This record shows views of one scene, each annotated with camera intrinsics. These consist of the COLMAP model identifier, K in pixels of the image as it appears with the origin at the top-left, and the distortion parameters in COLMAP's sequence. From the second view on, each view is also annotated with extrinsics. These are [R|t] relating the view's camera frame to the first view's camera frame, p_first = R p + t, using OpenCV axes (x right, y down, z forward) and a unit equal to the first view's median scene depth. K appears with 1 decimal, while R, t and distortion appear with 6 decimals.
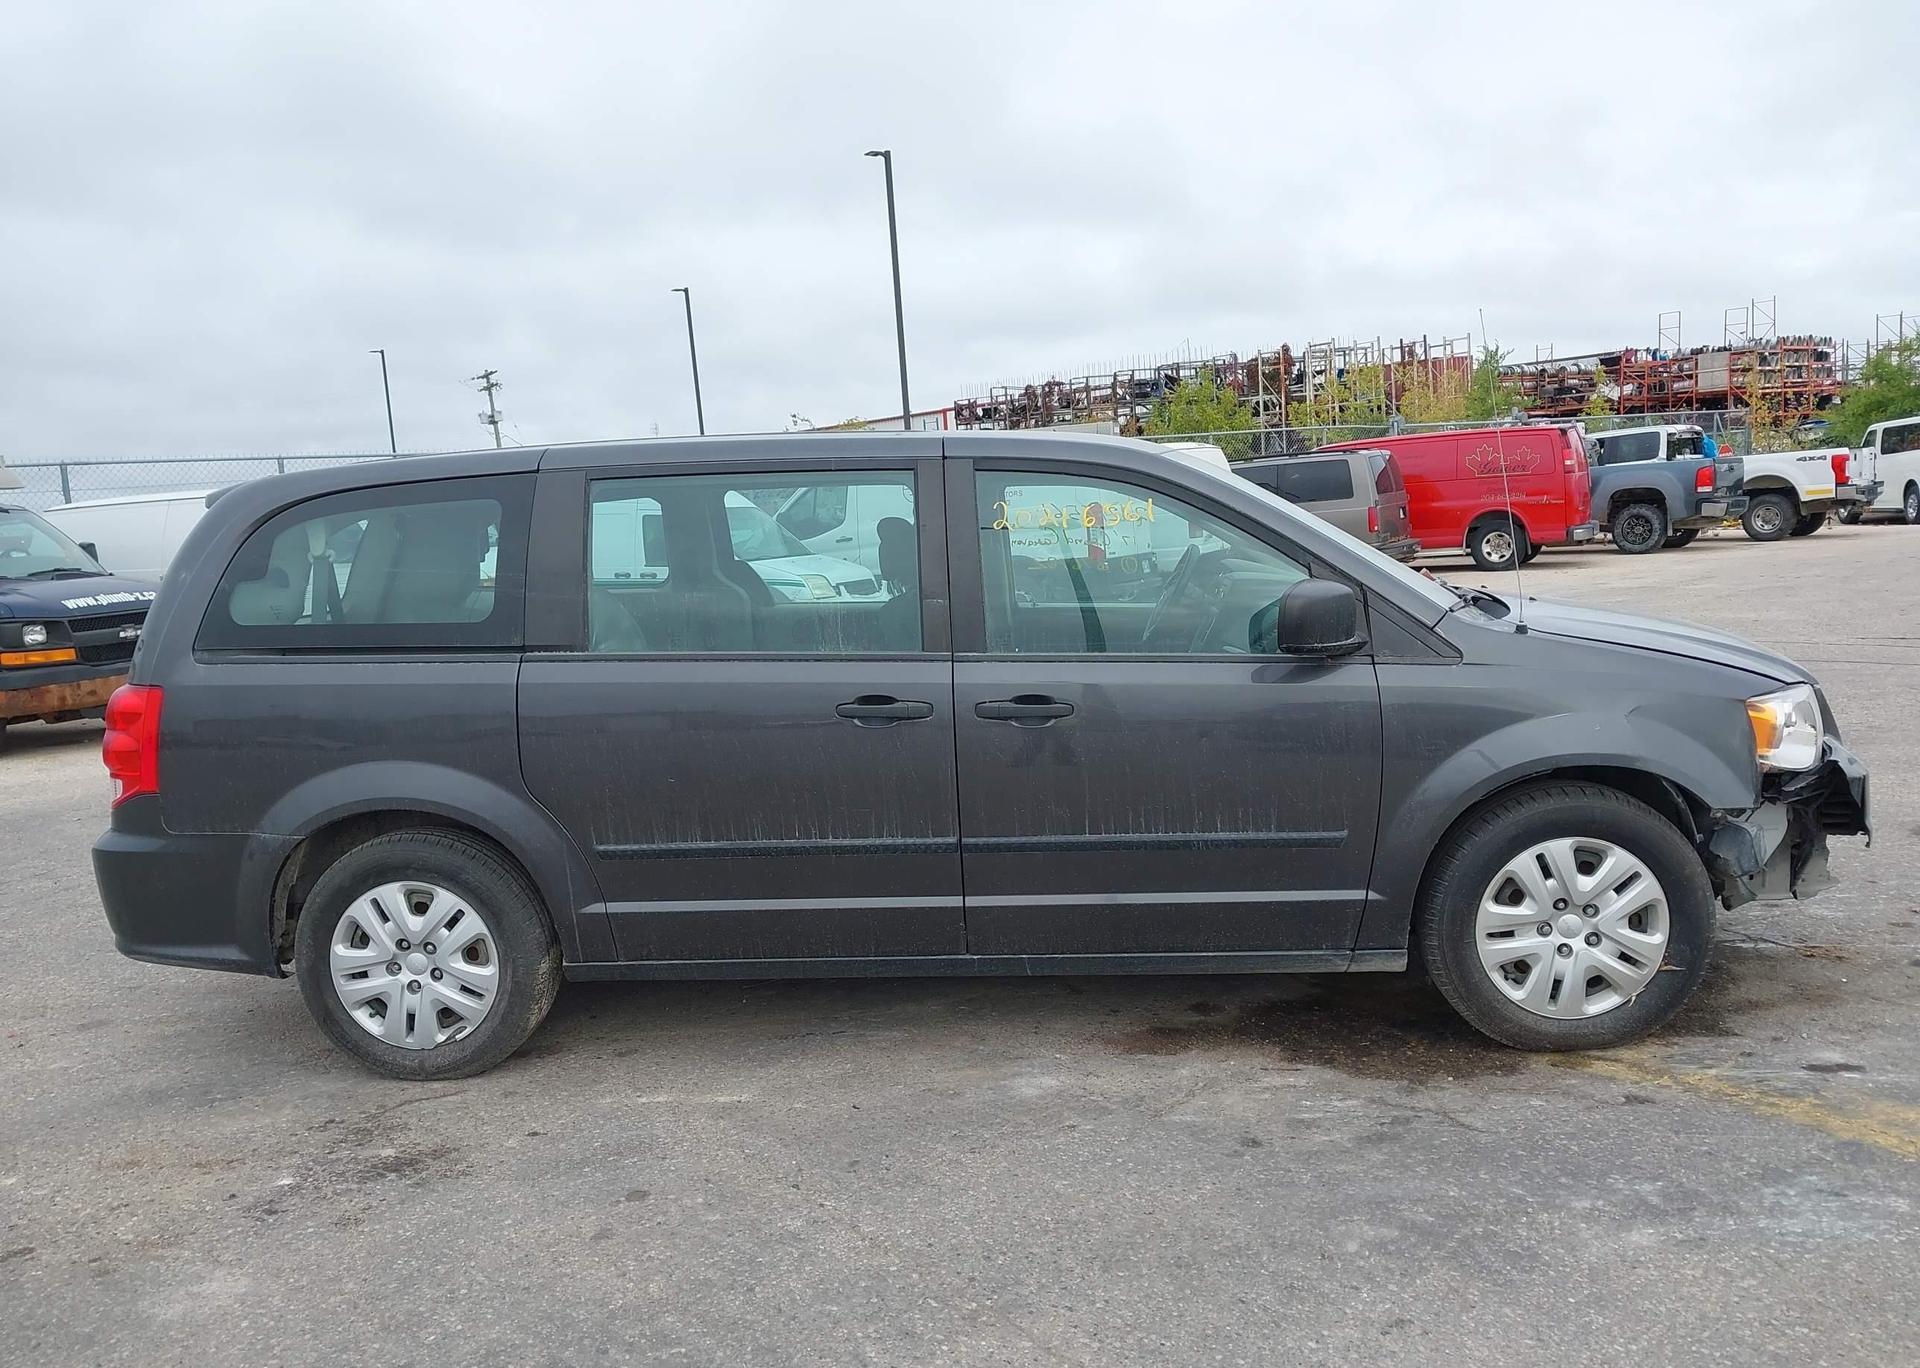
lens RADIAL K [[1497.1, 0, 942.9], [0, 1497.1, 696.4], [0, 0, 1]] dist [0.048933, -0.069027]
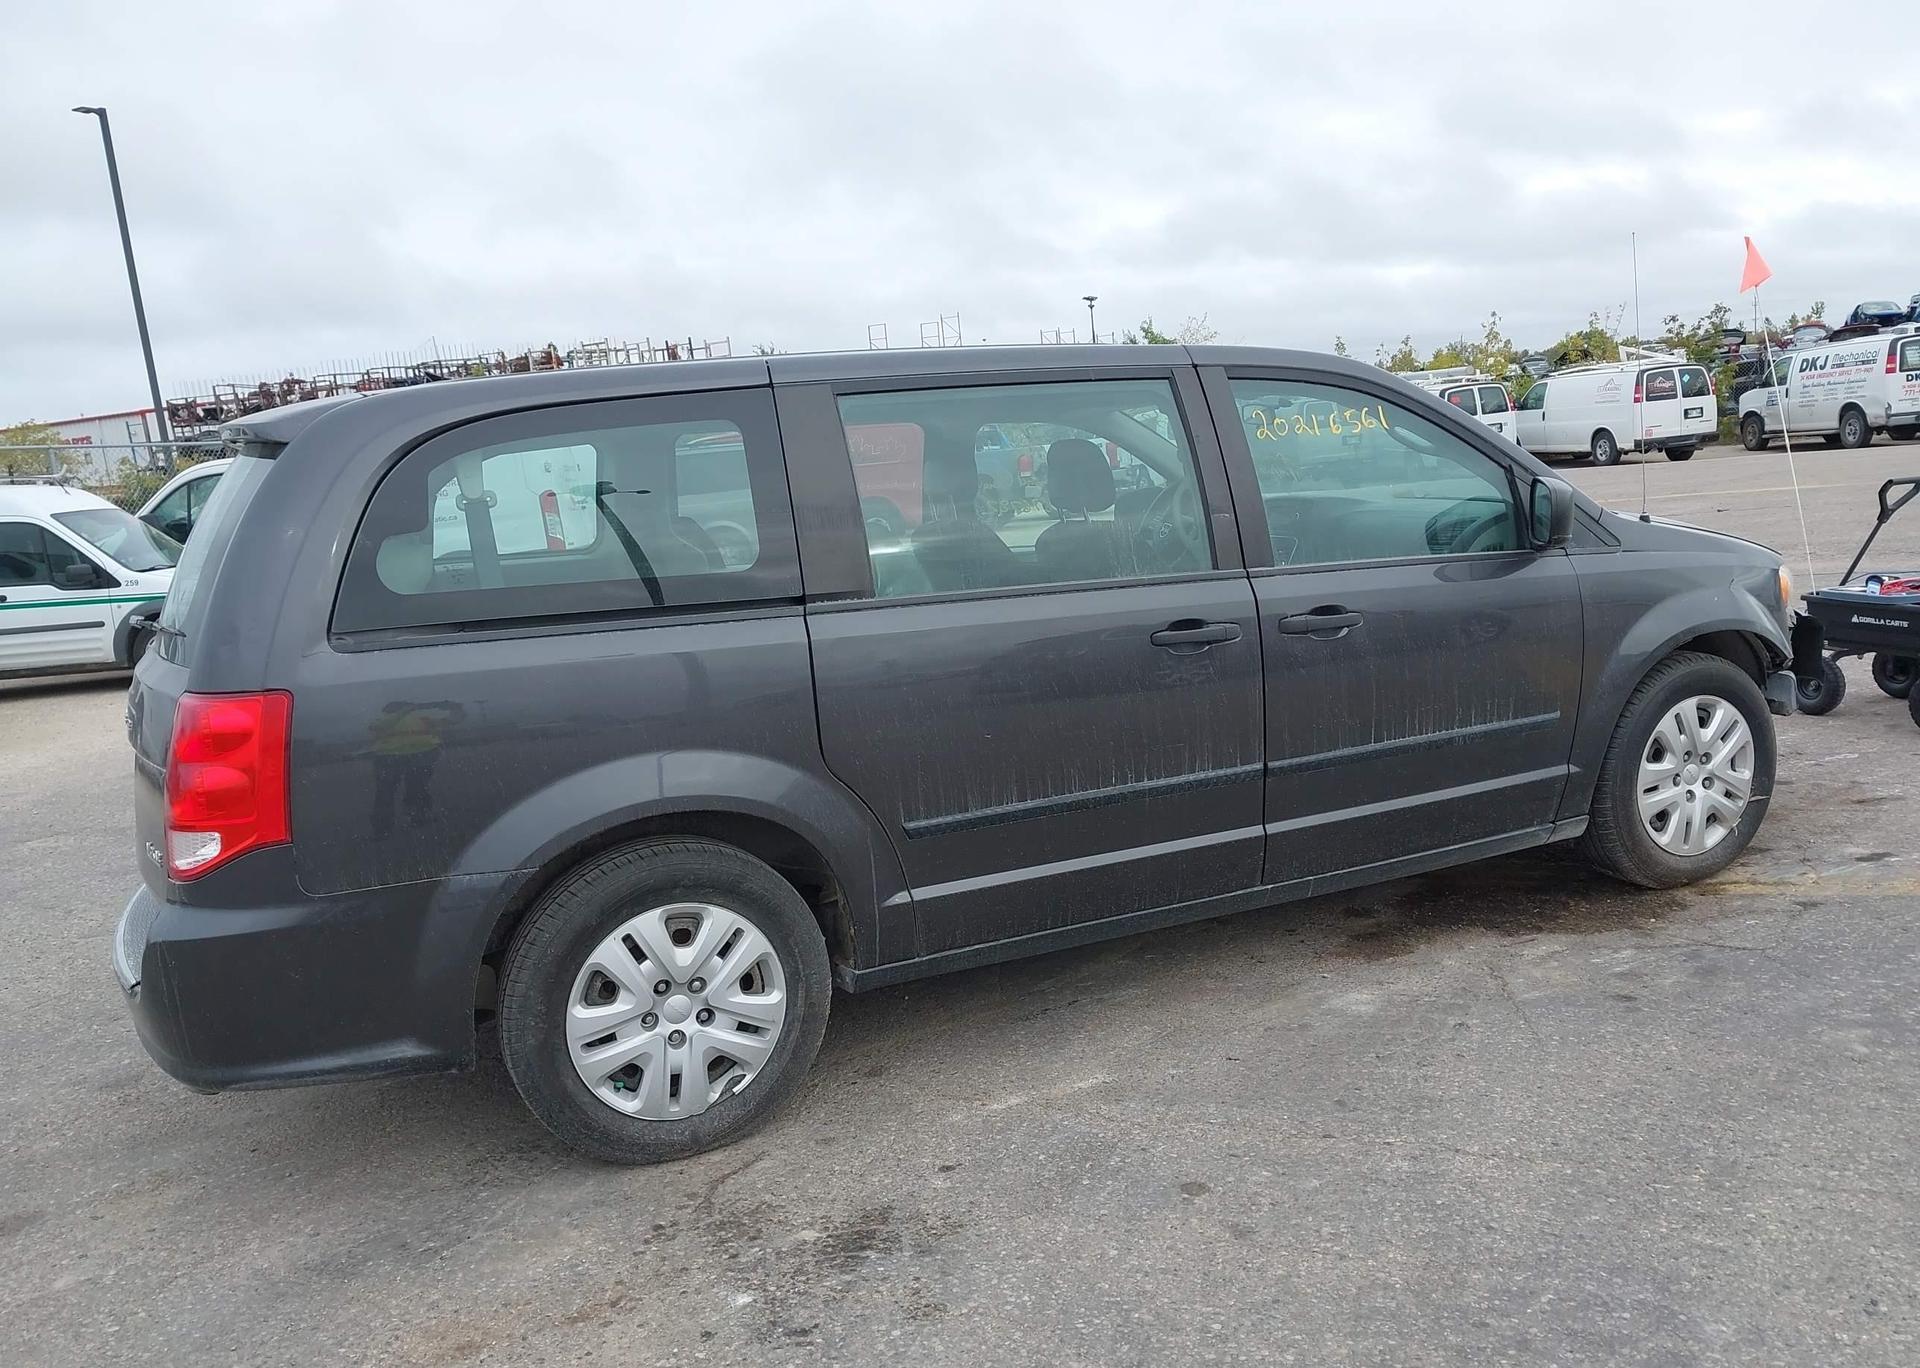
lens RADIAL K [[1497.1, 0, 946.7], [0, 1497.1, 679.4], [0, 0, 1]] dist [0.048933, -0.069027]
pose [[0.873789, -0.090473, 0.477814, -0.608369], [0.097499, 0.995184, 0.010138, 0.011627], [-0.476430, 0.037728, 0.878402, 0.243500]]
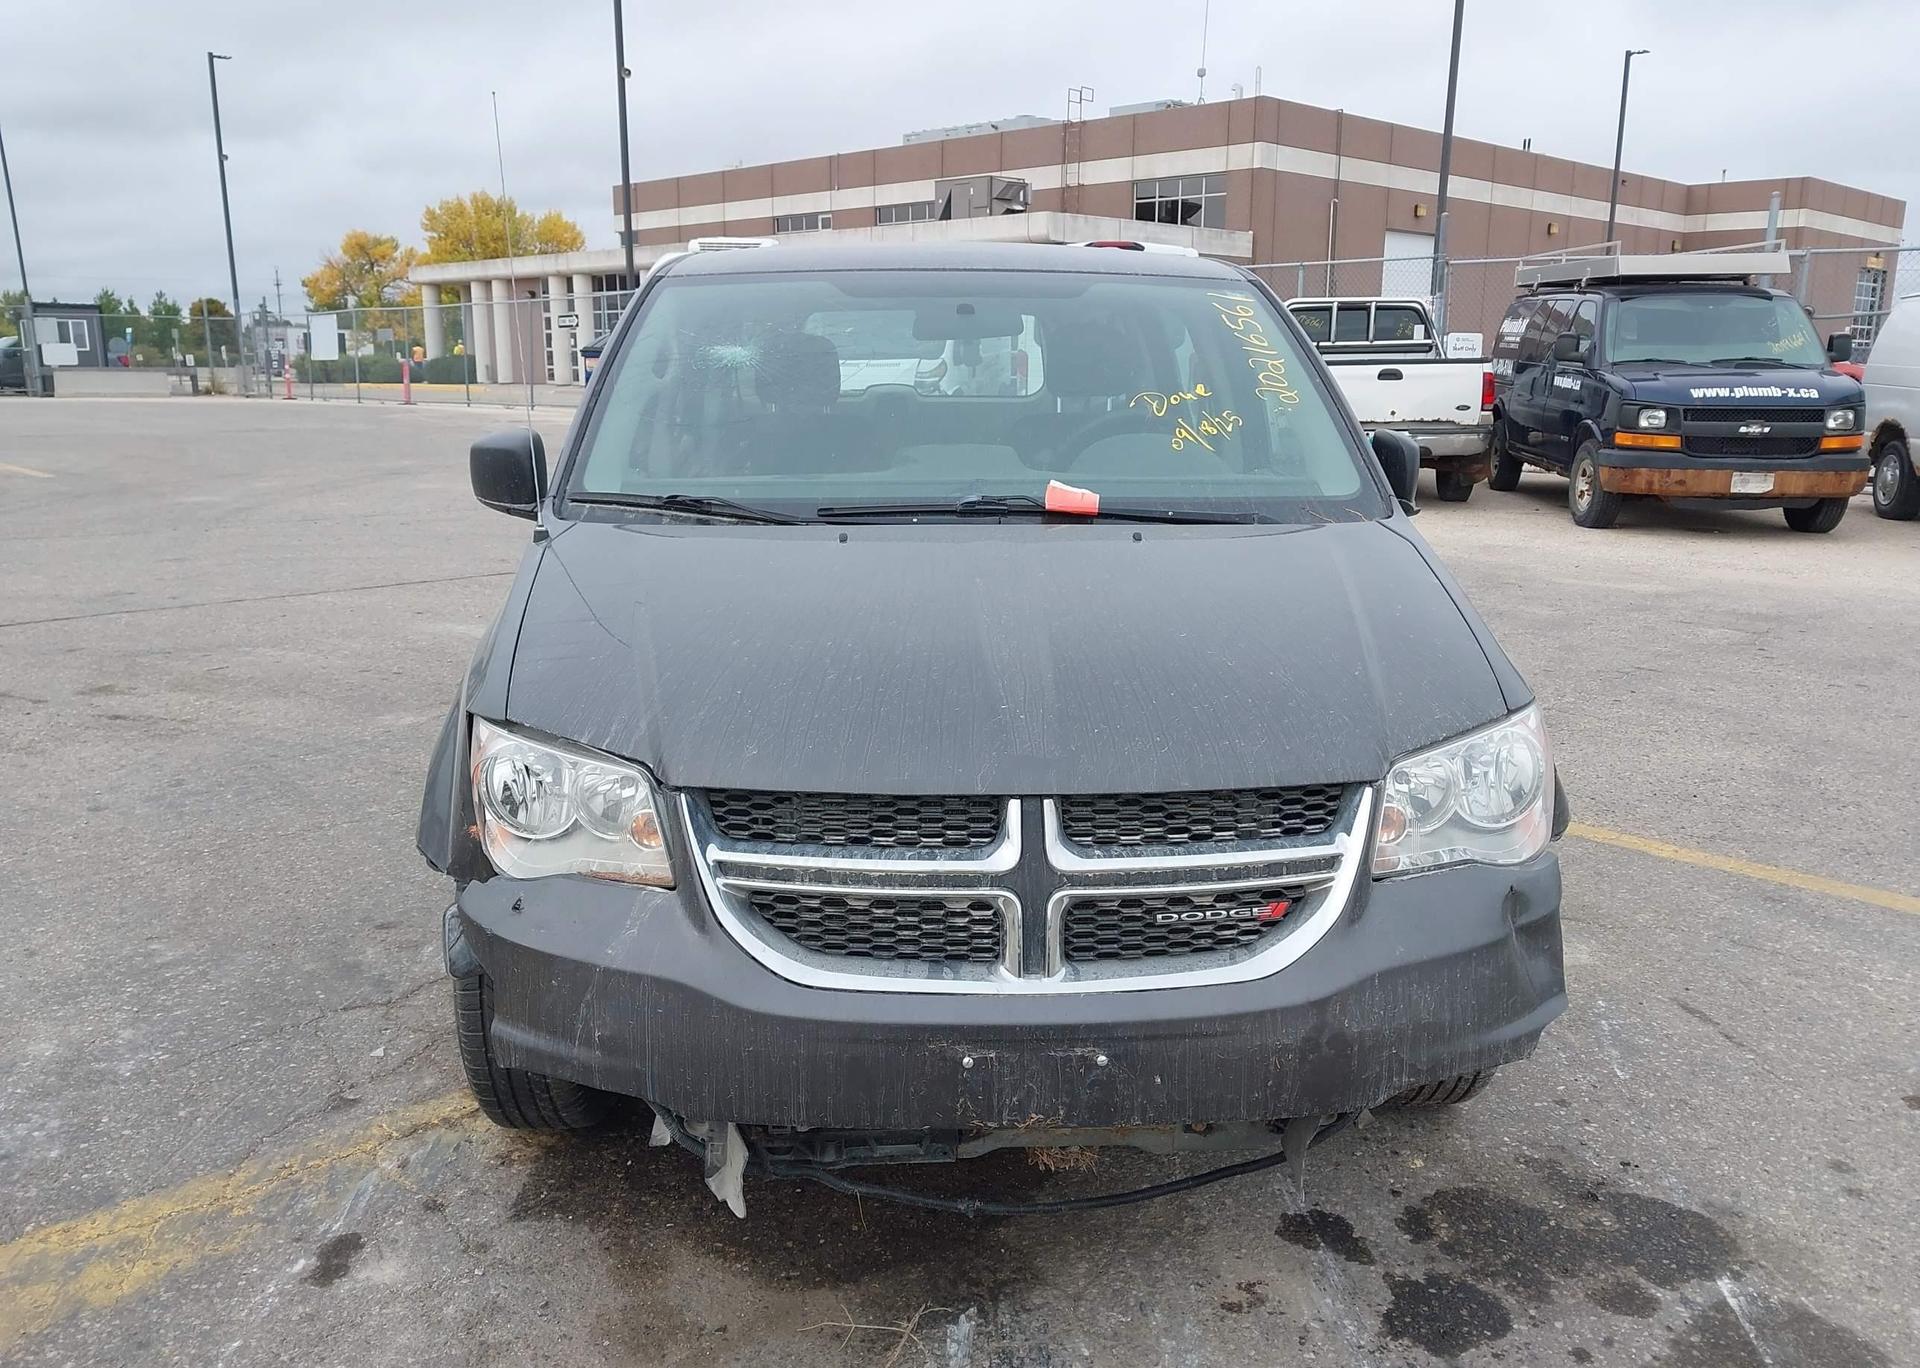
lens RADIAL K [[1497.1, 0, 954.0], [0, 1497.1, 701.0], [0, 0, 1]] dist [0.048933, -0.069027]
pose [[0.140164, 0.287516, -0.947464, 1.086194], [-0.143937, 0.952662, 0.267800, -0.185612], [0.979610, 0.098839, 0.174913, 1.034346]]
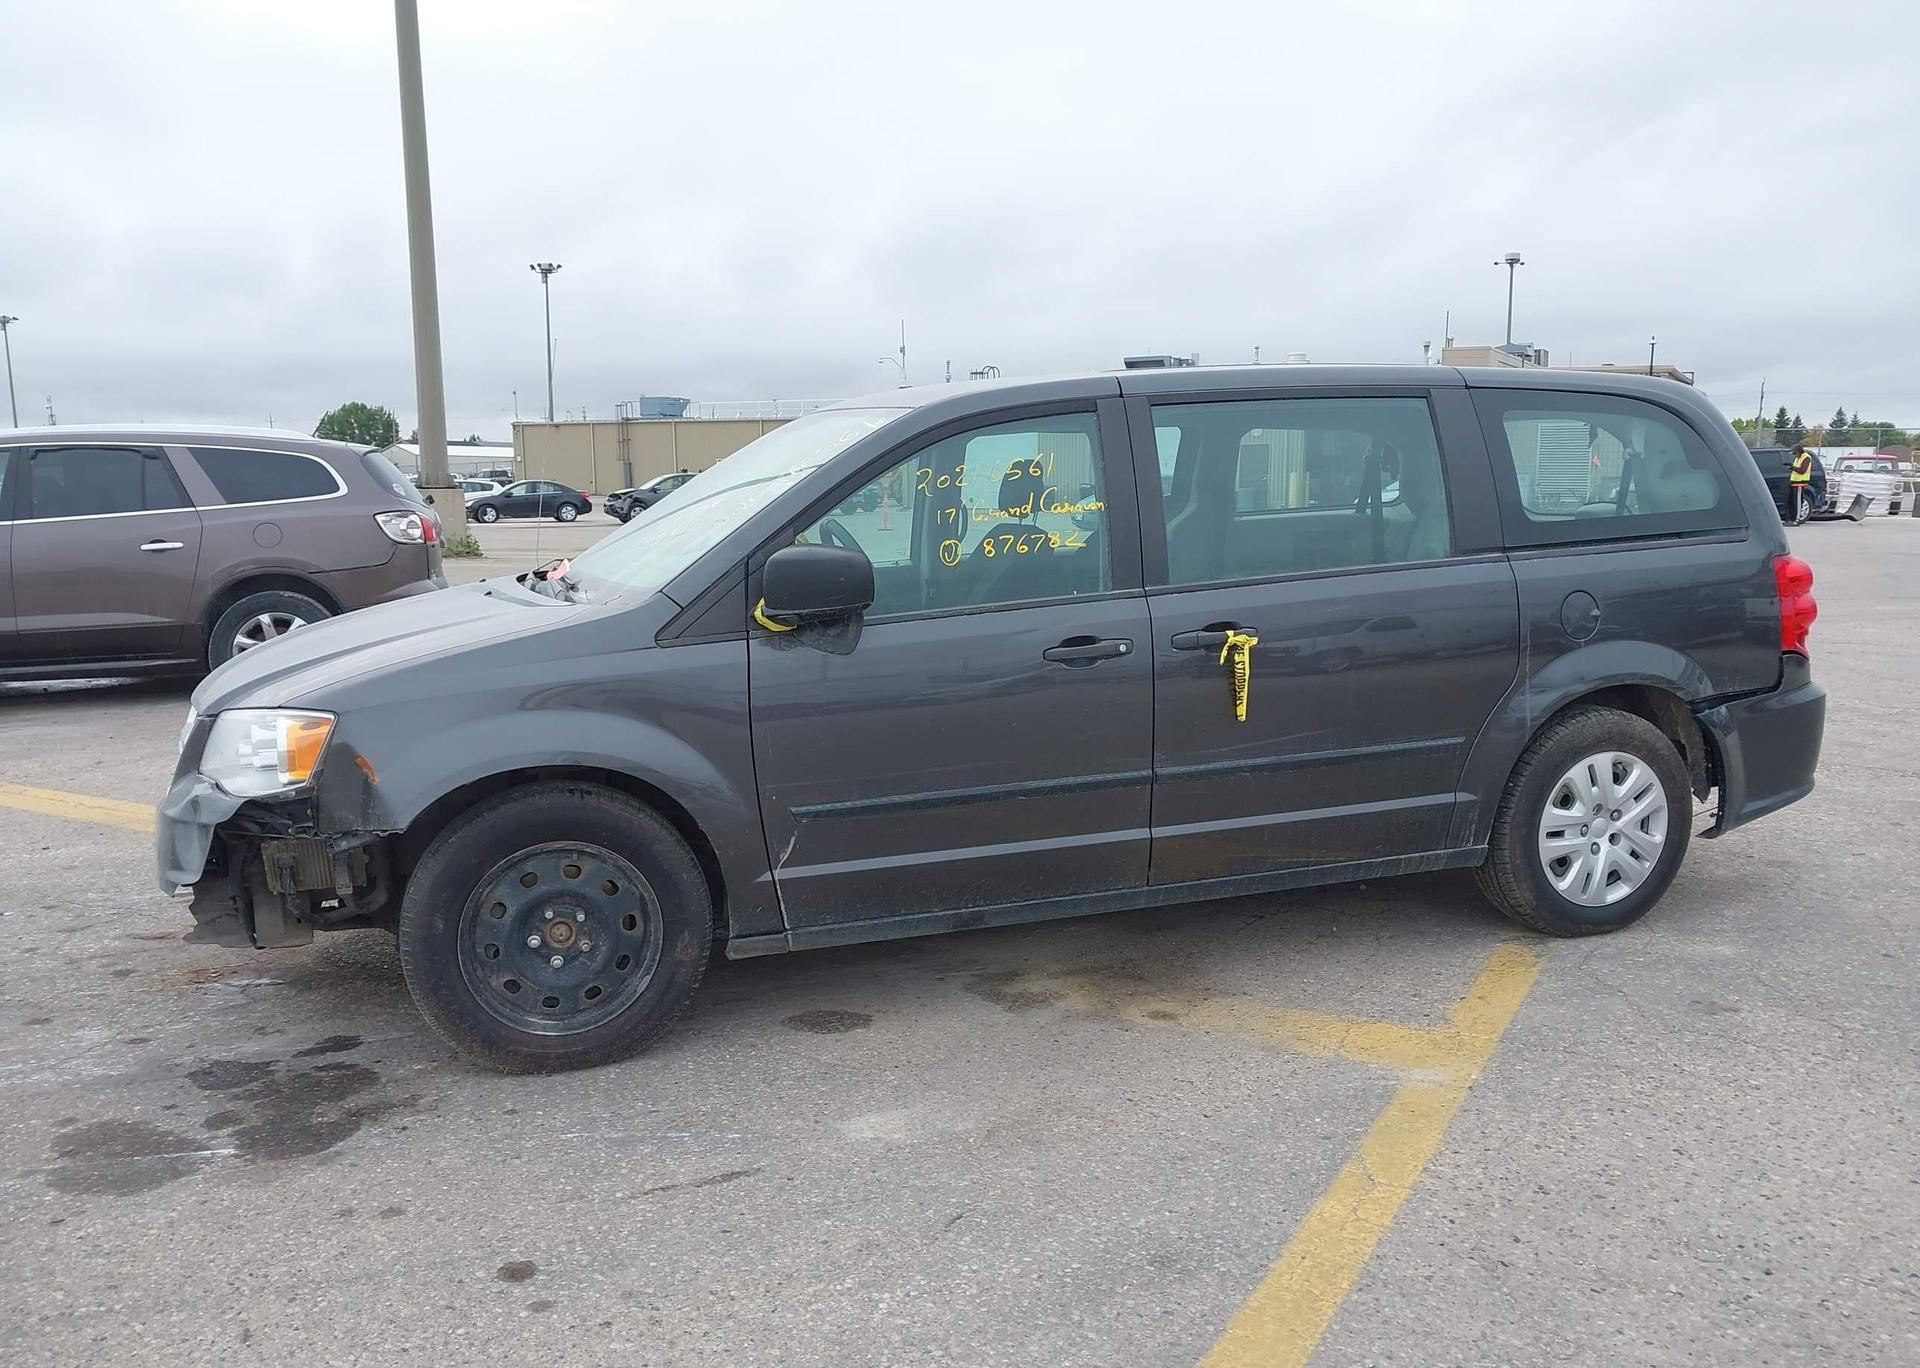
lens RADIAL K [[1497.1, 0, 956.3], [0, 1497.1, 696.8], [0, 0, 1]] dist [0.048933, -0.069027]
pose [[-0.911625, 0.128992, -0.390256, 0.559278], [0.011935, 0.957385, 0.288568, -0.311425], [0.410849, 0.258408, -0.874316, 2.262207]]
